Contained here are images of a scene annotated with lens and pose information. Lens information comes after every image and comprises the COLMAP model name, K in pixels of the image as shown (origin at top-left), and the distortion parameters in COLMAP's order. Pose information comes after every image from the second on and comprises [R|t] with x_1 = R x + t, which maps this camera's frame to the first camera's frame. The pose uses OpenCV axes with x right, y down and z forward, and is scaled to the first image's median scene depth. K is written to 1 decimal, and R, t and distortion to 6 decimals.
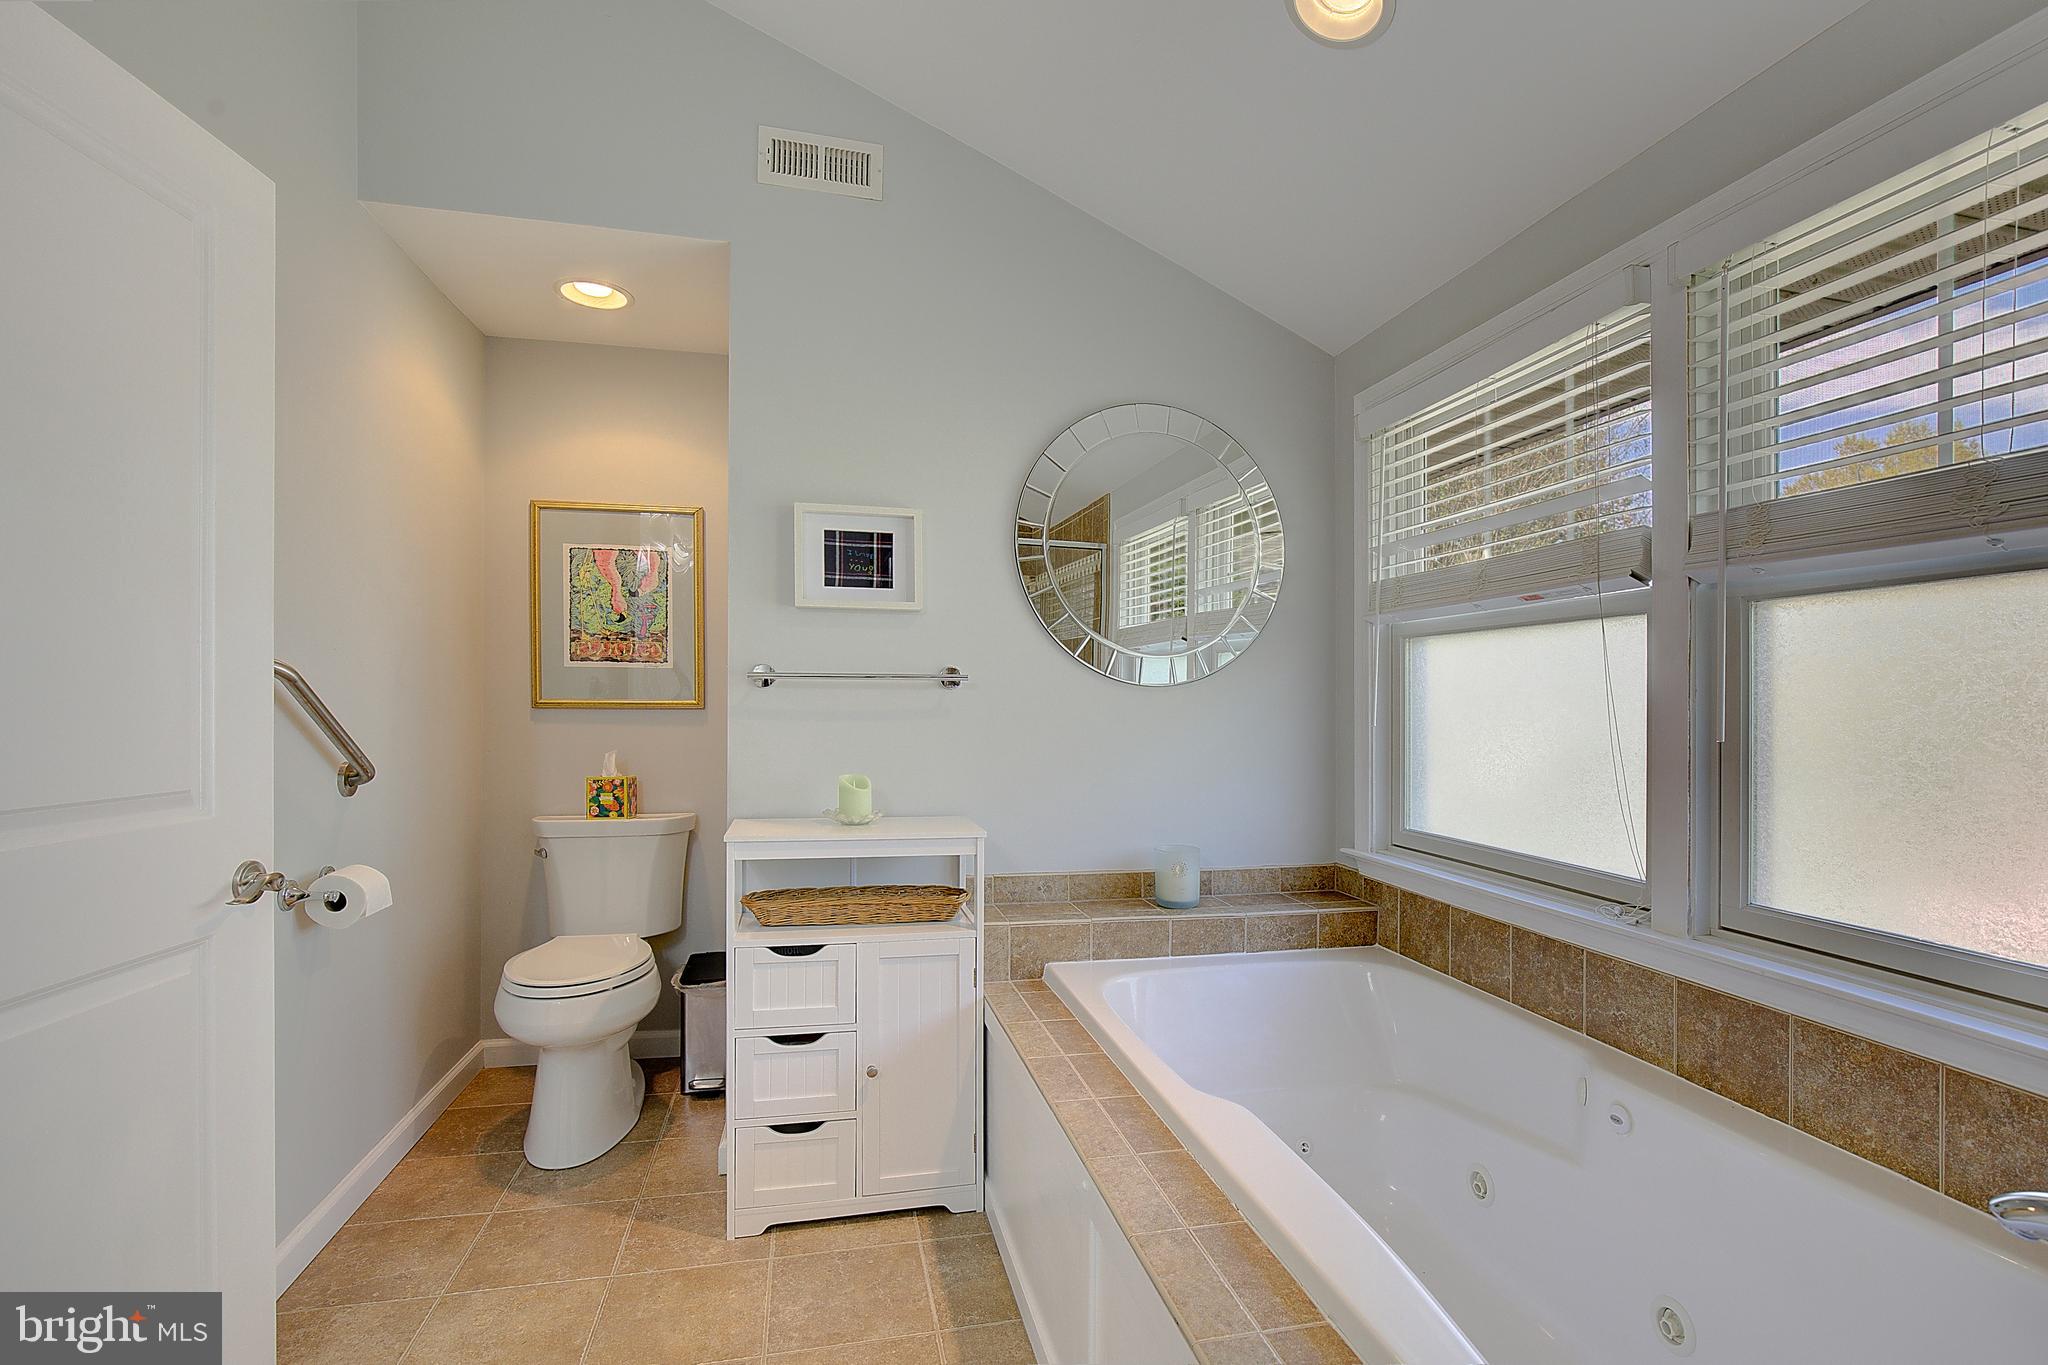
lens RADIAL K [[940.0, 0, 1023.9], [0, 940.0, 696.2], [0, 0, 1]] dist [-0.022207, 0.002669]
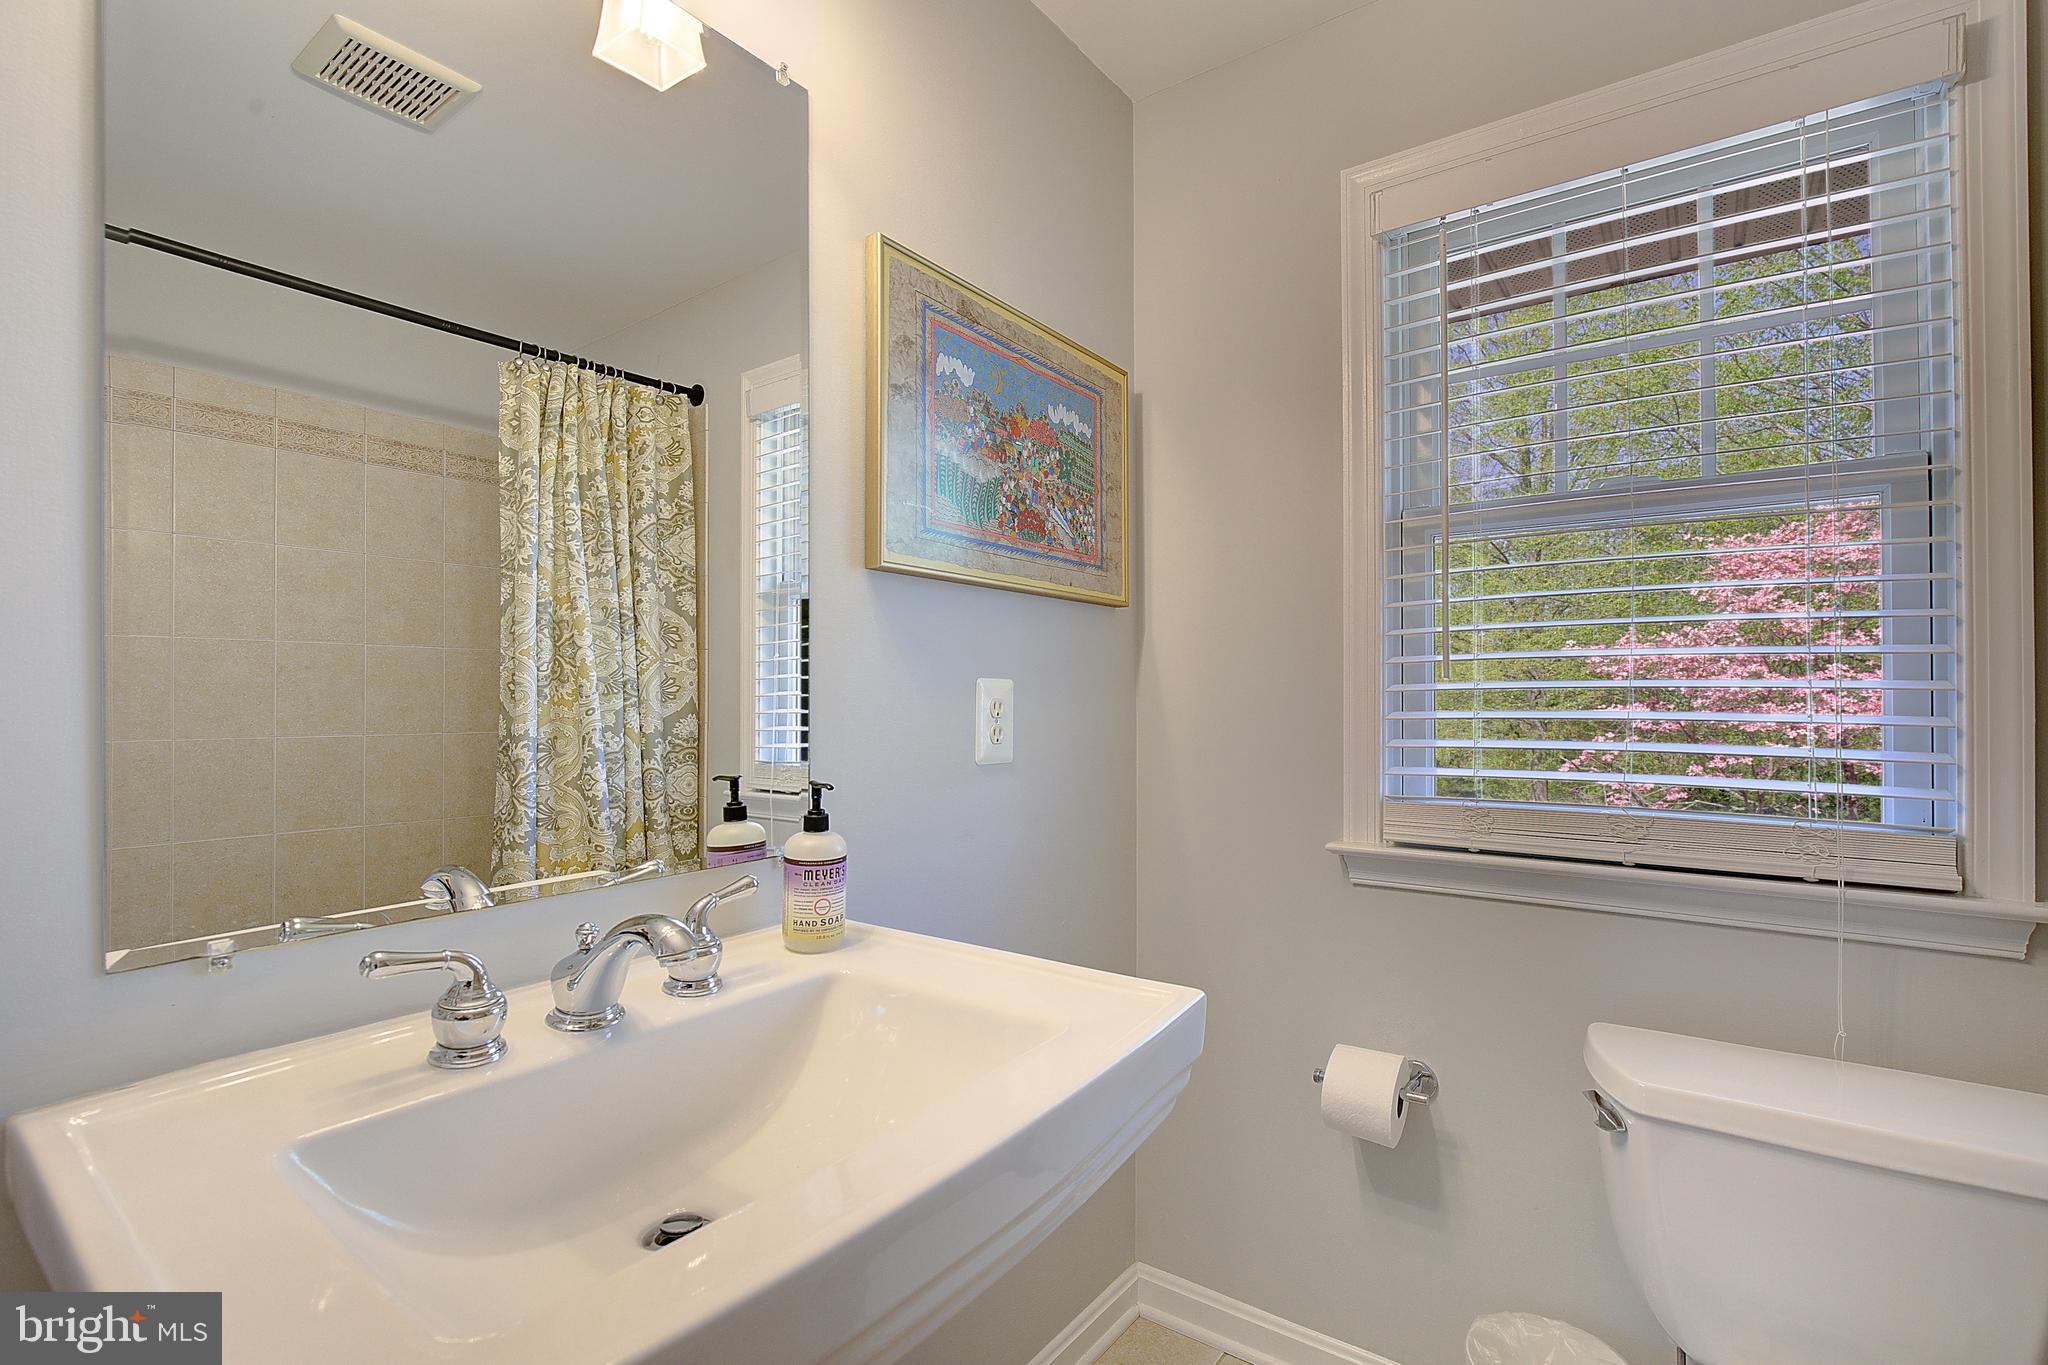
lens RADIAL K [[940.0, 0, 1025.2], [0, 940.0, 691.4], [0, 0, 1]] dist [-0.022207, 0.002669]
pose [[0.766186, 0.010069, 0.642540, -0.191037], [-0.006896, 0.999948, -0.007447, 0.019174], [-0.642582, 0.001275, 0.766216, 0.704471]]
